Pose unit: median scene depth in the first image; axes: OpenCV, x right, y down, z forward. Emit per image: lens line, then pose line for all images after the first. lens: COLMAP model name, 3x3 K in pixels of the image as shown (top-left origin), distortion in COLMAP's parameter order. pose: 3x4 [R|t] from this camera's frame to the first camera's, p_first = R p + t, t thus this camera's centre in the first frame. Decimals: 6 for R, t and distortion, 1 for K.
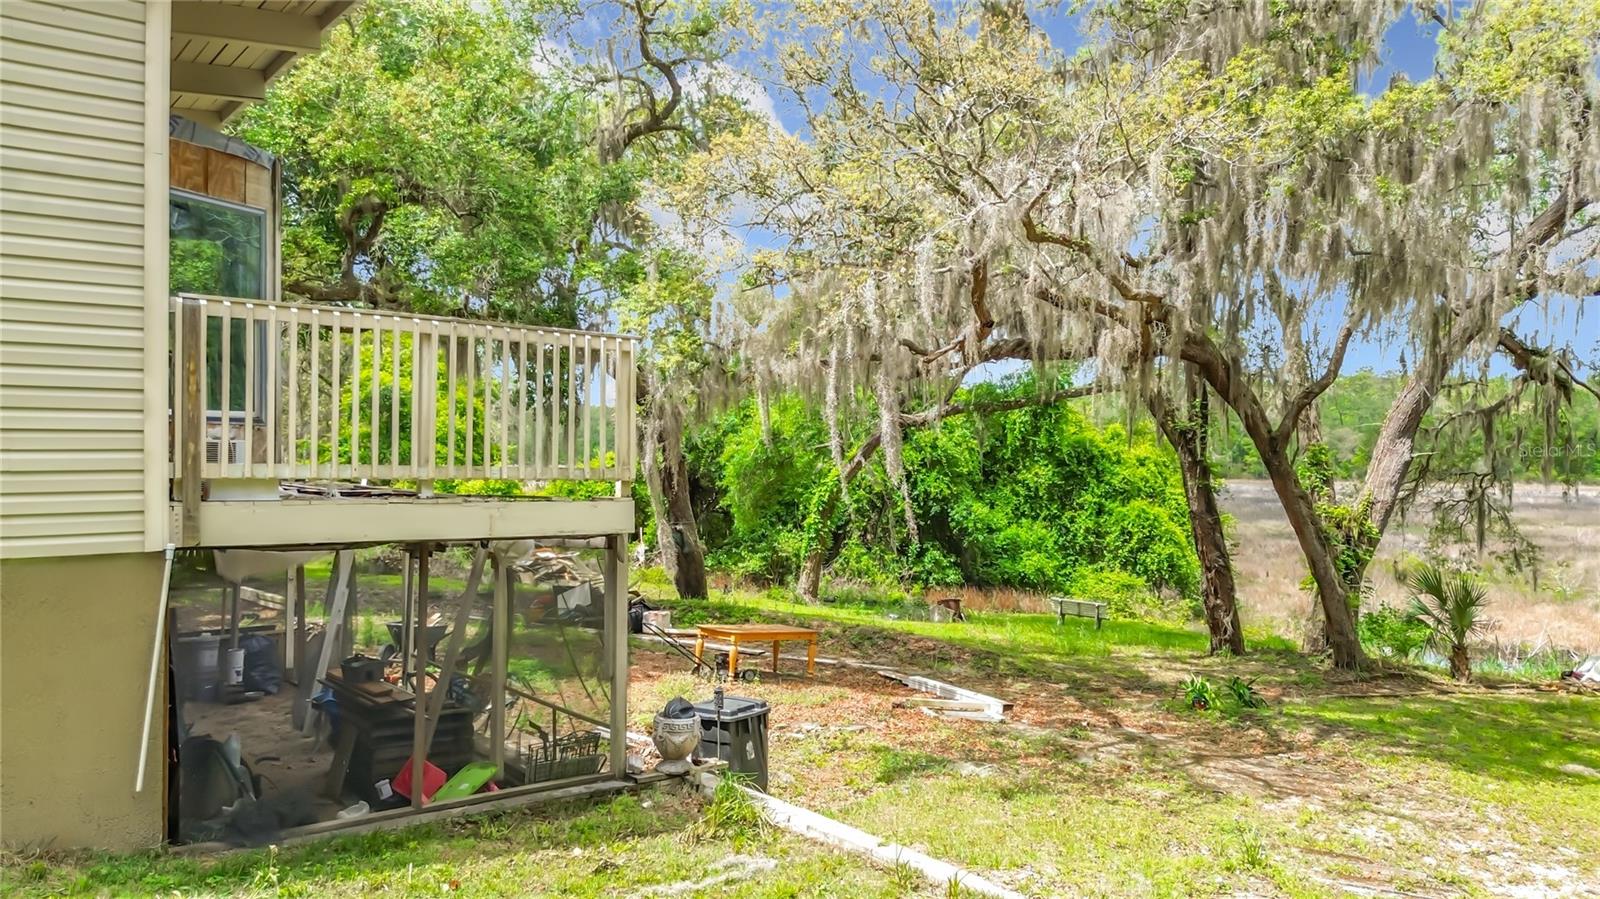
lens RADIAL K [[1126.5, 0, 799.4], [0, 1126.5, 428.8], [0, 0, 1]] dist [0.053236, -0.063376]
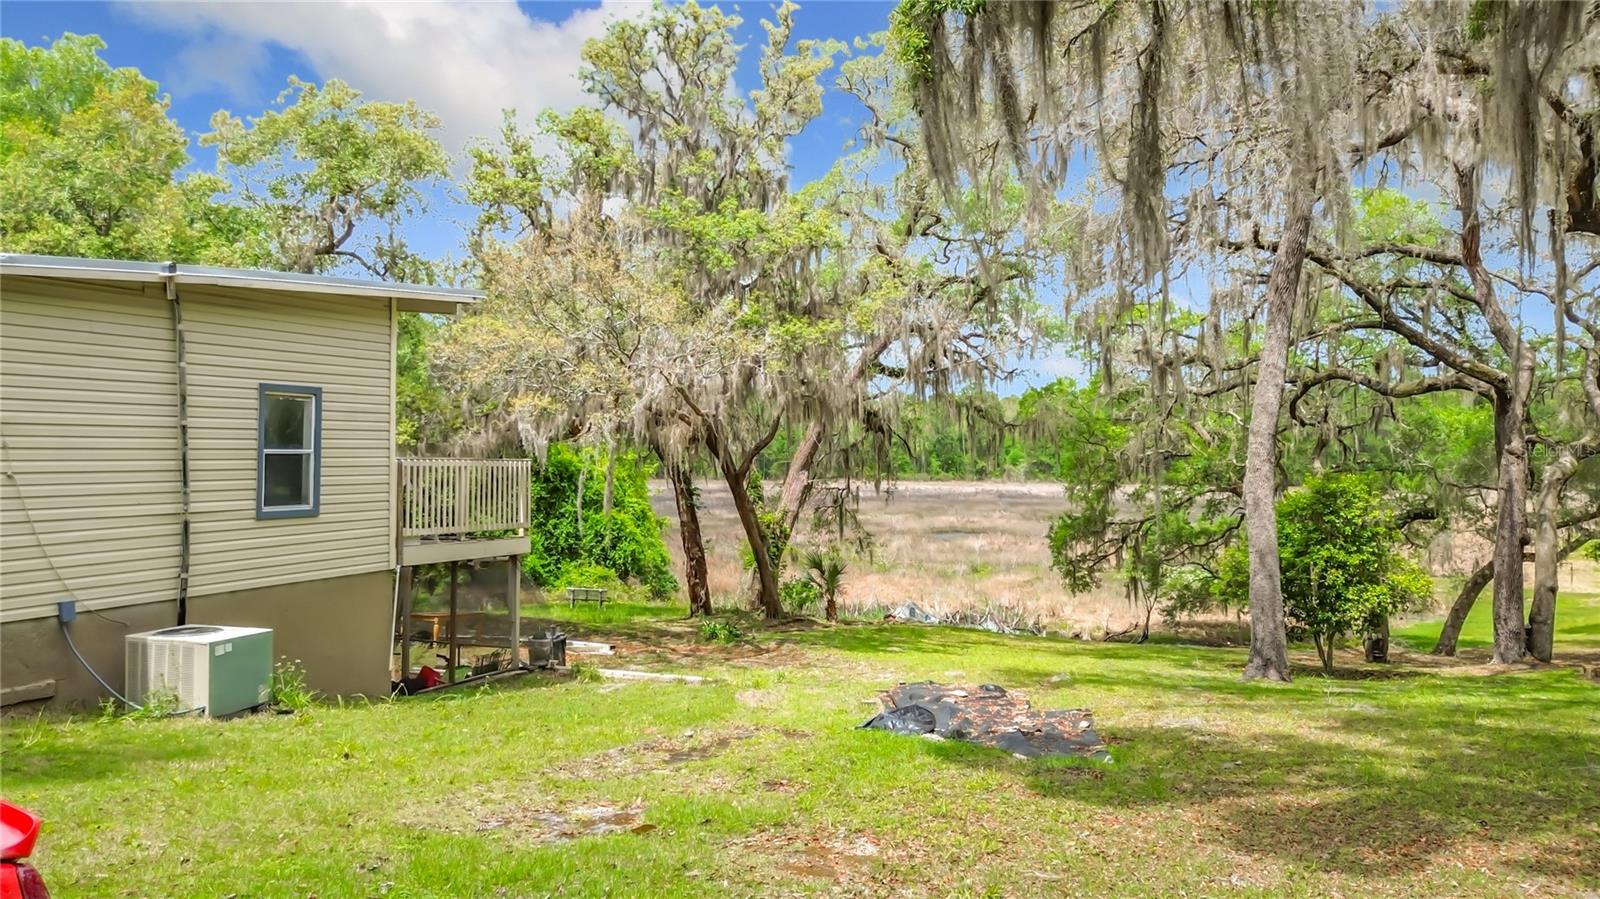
lens RADIAL K [[1144.0, 0, 789.8], [0, 1144.0, 428.8], [0, 0, 1]] dist [0.088328, -0.132315]
pose [[0.872847, 0.009182, 0.487907, -0.238837], [-0.010229, 0.999948, -0.000518, -0.044222], [-0.487886, -0.004538, 0.872895, -0.344811]]
